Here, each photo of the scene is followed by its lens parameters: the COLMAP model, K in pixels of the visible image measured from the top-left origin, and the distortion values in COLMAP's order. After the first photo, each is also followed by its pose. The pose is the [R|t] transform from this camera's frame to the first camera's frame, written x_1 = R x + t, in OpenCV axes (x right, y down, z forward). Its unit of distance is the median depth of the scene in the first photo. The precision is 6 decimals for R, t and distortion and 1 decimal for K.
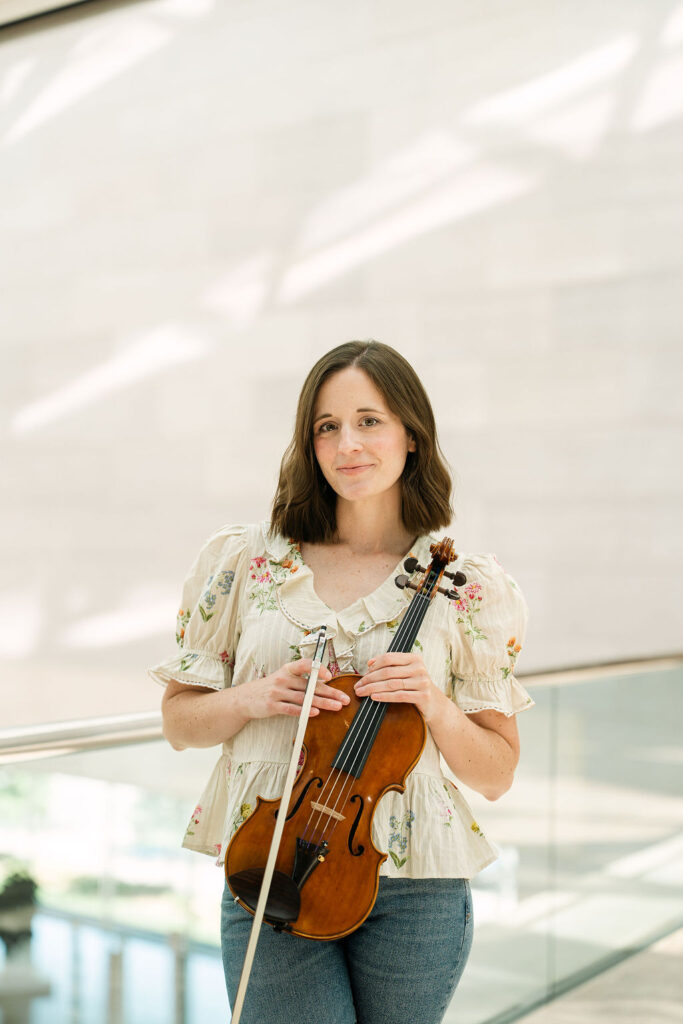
lens RADIAL K [[2042.7, 0, 343.1], [0, 2042.7, 560.0], [0, 0, 1]] dist [-0.005417, 0.054787]
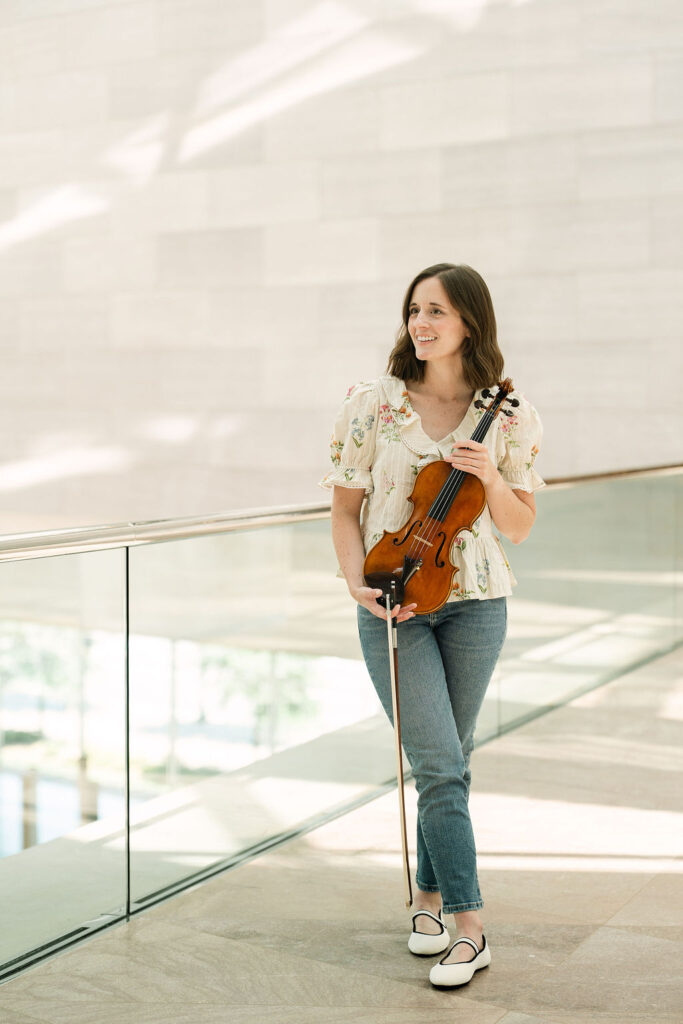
lens RADIAL K [[2042.7, 0, 343.1], [0, 2042.7, 560.0], [0, 0, 1]] dist [-0.005417, 0.054787]
pose [[0.997529, -0.023678, 0.066146, -0.165739], [0.018587, 0.996892, 0.076557, 0.002300], [-0.067753, -0.075138, 0.994869, -0.576473]]
